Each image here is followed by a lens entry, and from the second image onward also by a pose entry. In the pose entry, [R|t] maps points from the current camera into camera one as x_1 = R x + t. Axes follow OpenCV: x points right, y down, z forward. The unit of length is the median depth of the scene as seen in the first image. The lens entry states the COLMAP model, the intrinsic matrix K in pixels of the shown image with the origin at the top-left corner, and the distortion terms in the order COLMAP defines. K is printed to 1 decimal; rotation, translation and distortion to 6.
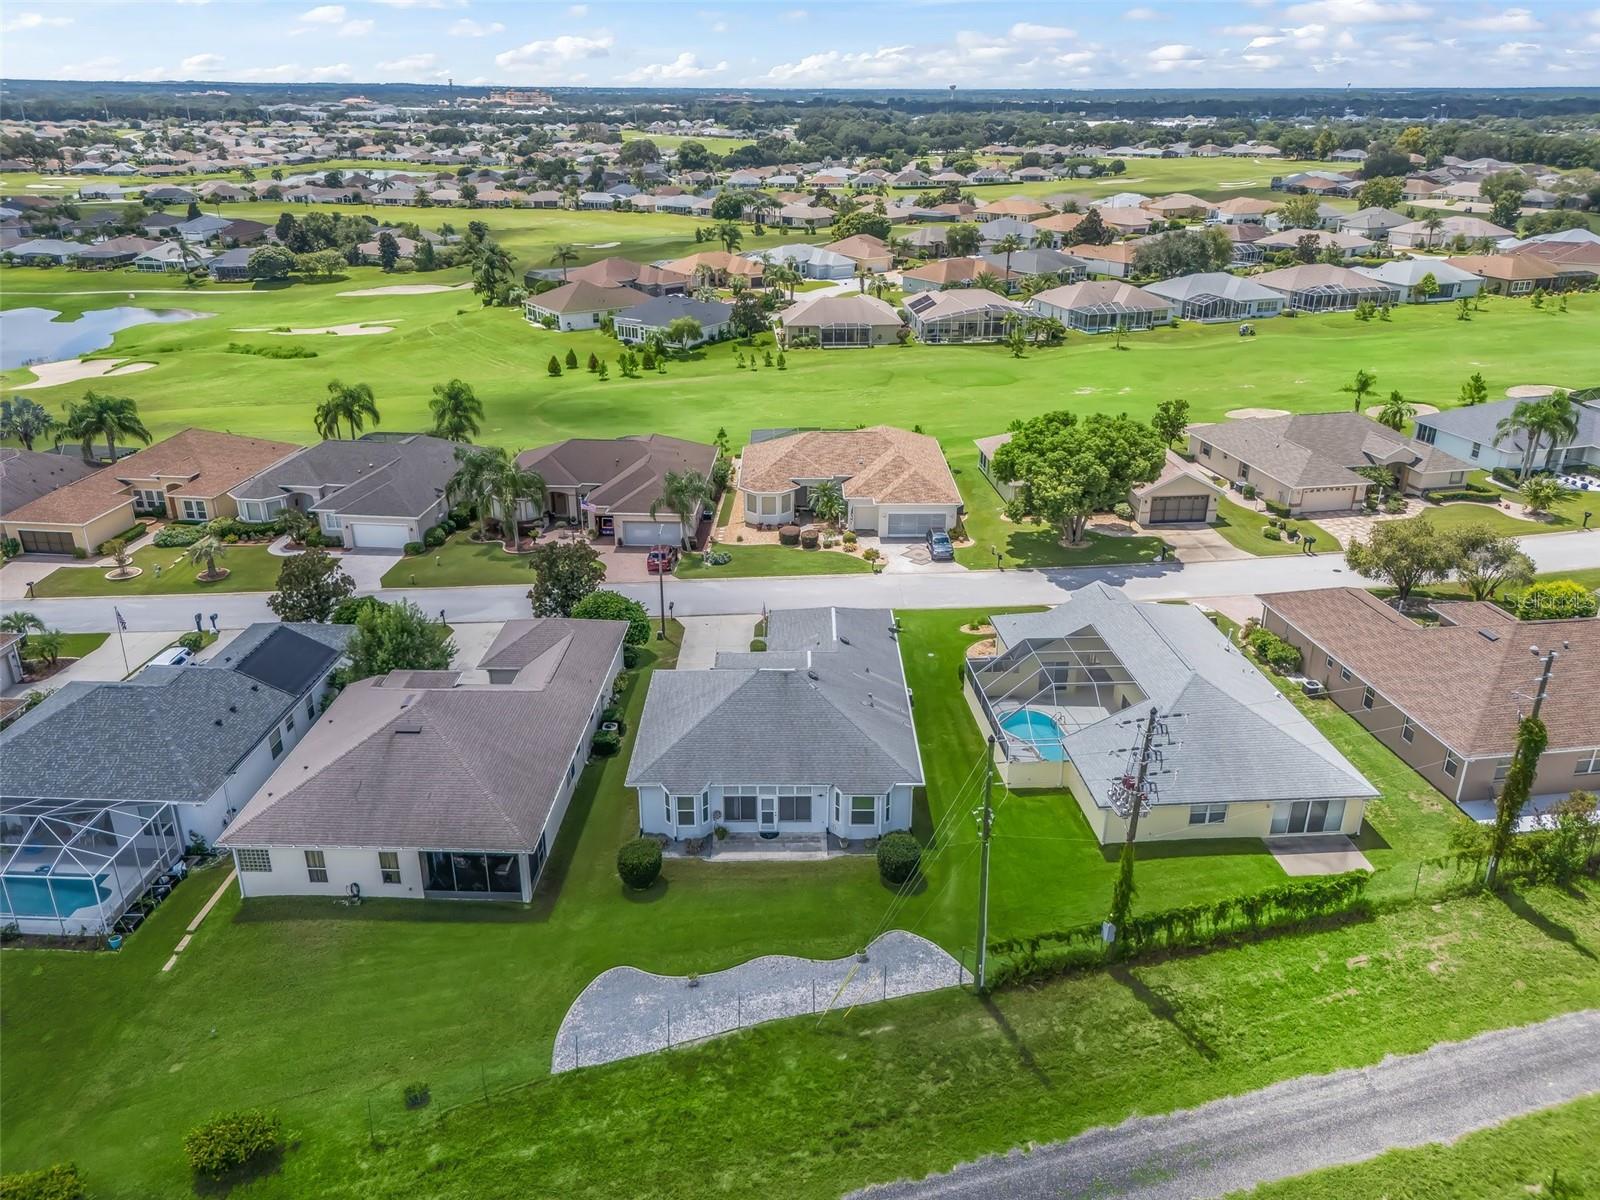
lens RADIAL K [[1158.3, 0, 816.5], [0, 1158.3, 598.6], [0, 0, 1]] dist [0.072180, -0.063043]
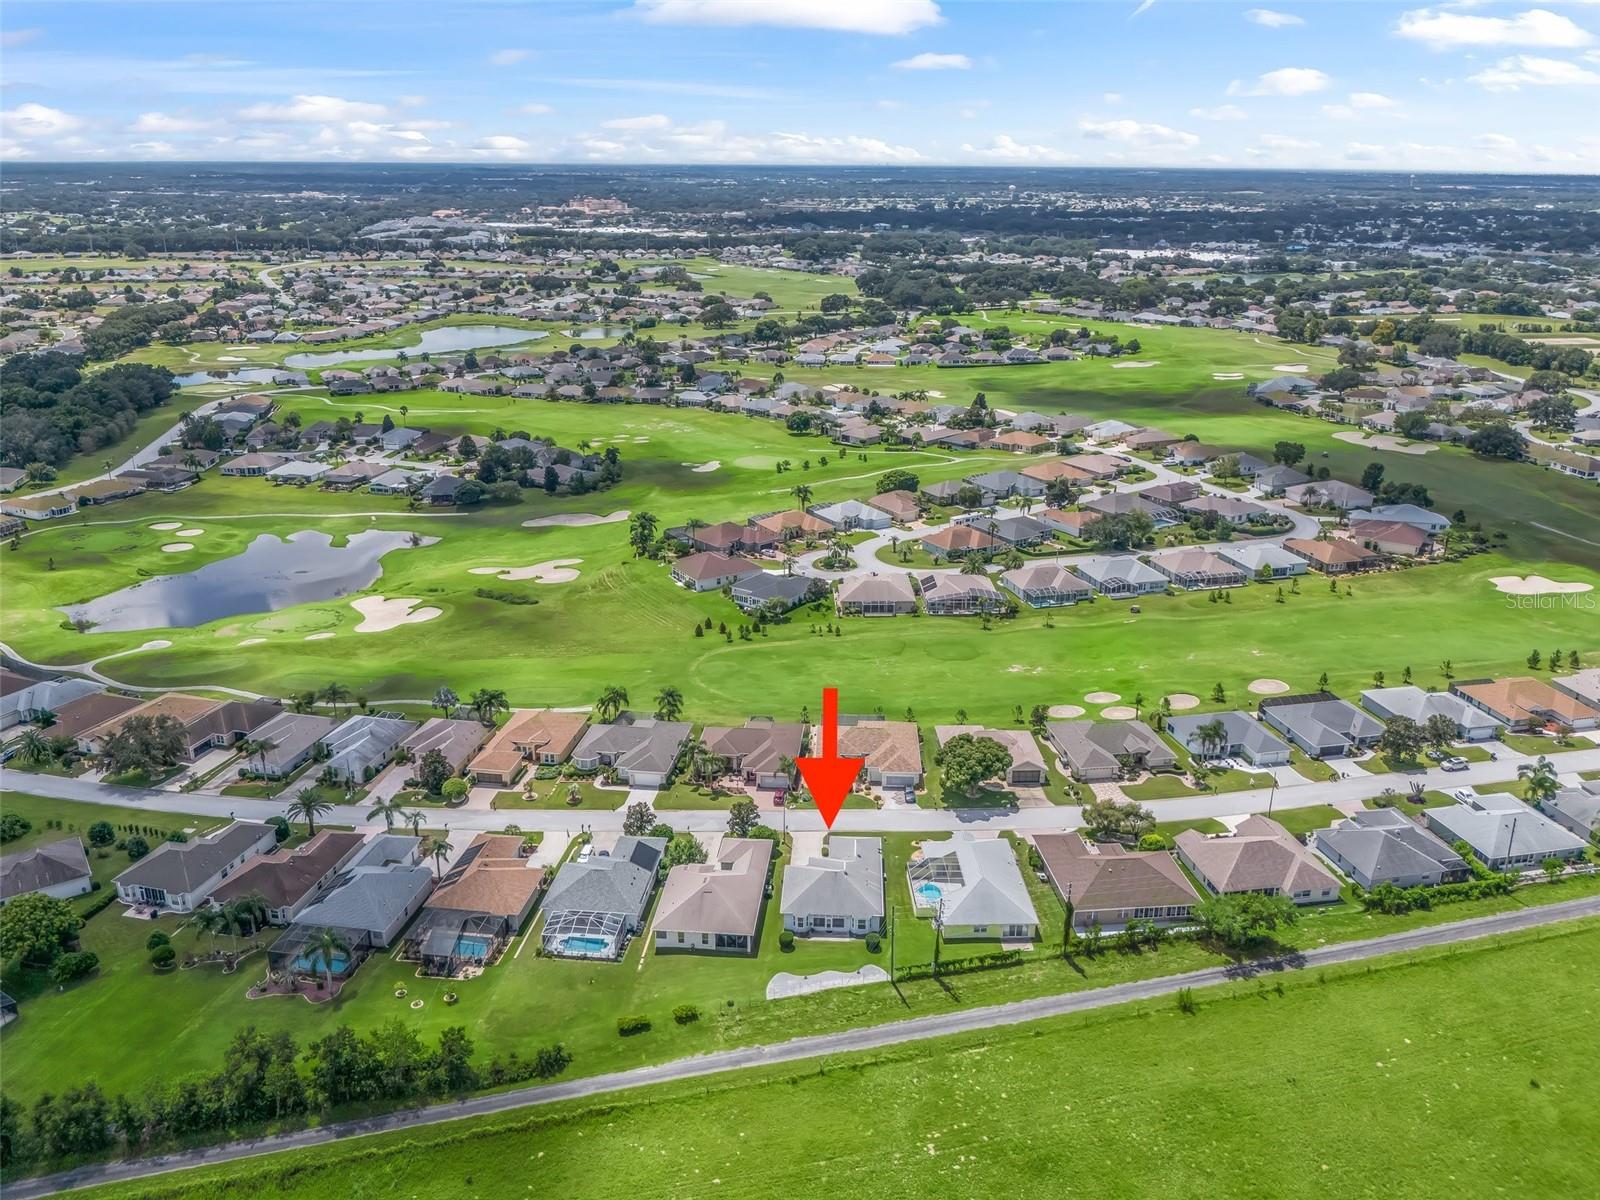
lens RADIAL K [[1158.3, 0, 816.5], [0, 1158.3, 598.6], [0, 0, 1]] dist [0.072180, -0.063043]
pose [[0.998710, 0.015957, -0.048215, 0.037927], [-0.019428, 0.997186, -0.072411, -0.287526], [0.046924, 0.073254, 0.996209, -1.359454]]
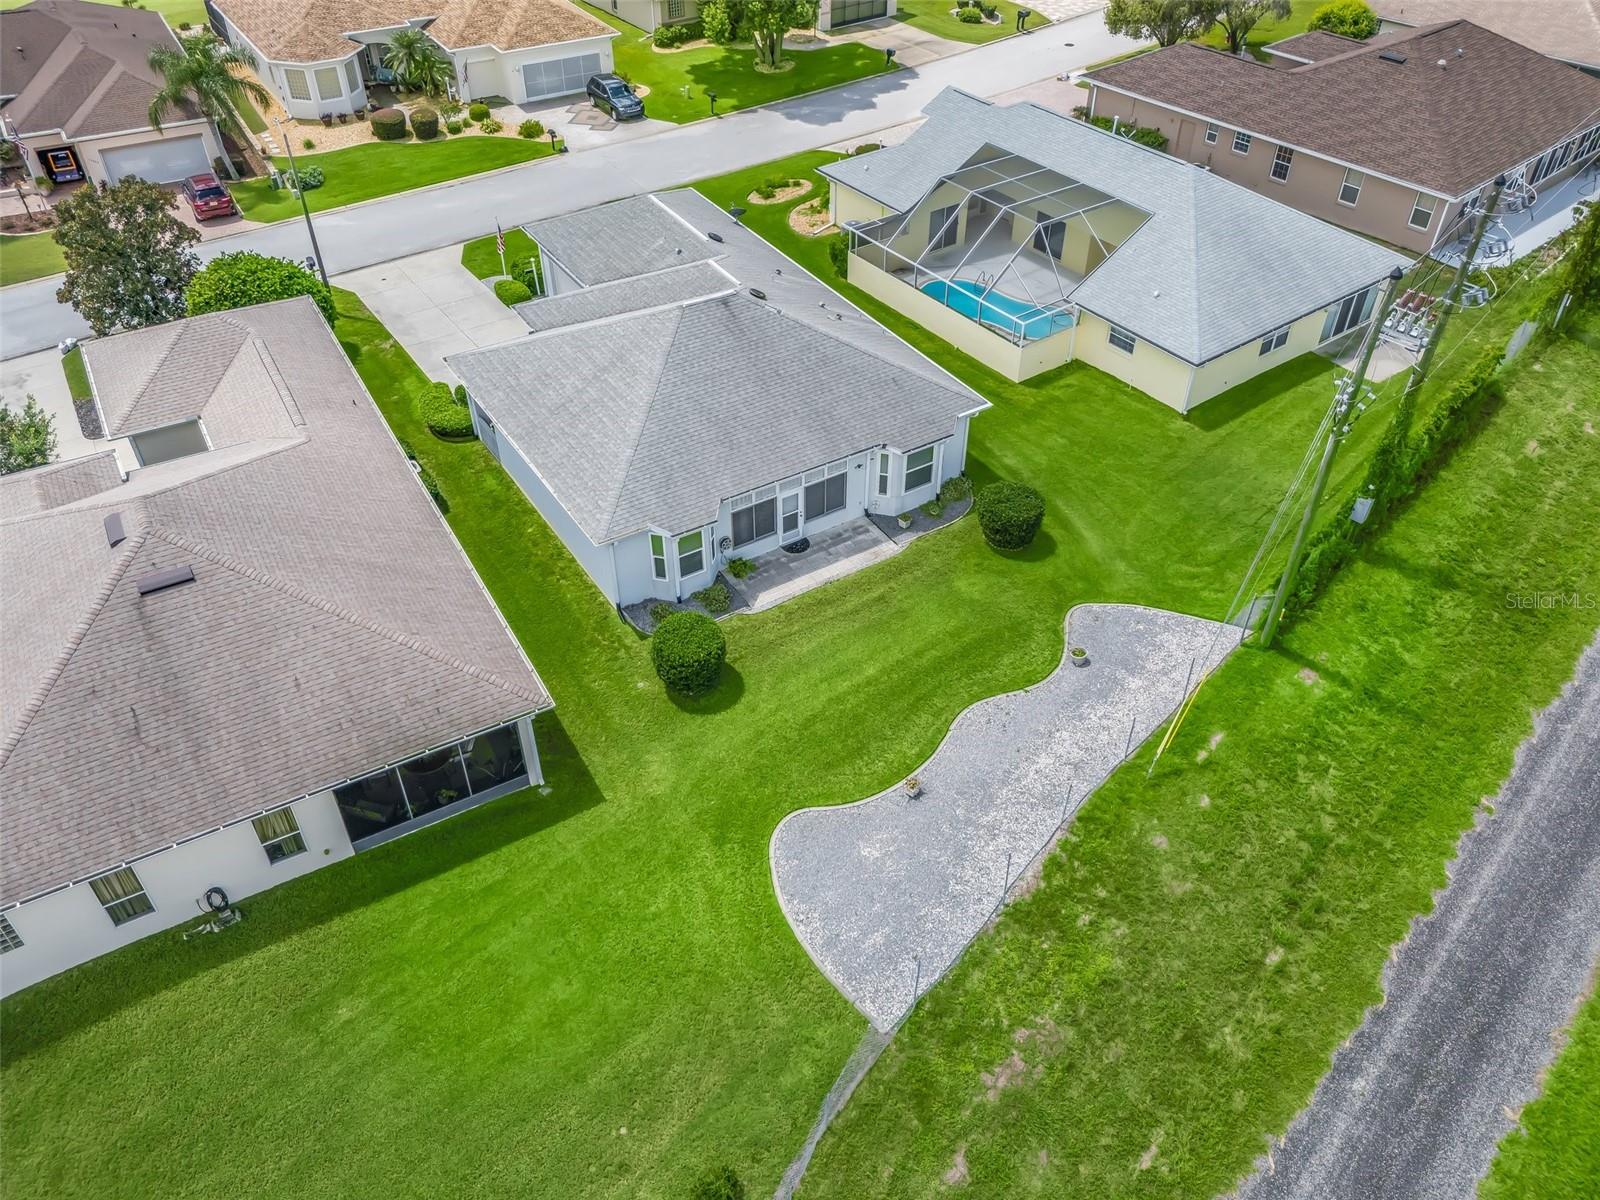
lens RADIAL K [[1158.3, 0, 816.5], [0, 1158.3, 598.6], [0, 0, 1]] dist [0.072180, -0.063043]
pose [[0.845832, -0.346863, 0.405282, -0.220356], [0.197295, 0.909278, 0.366452, -0.007436], [-0.495623, -0.229997, 0.837532, 0.304721]]
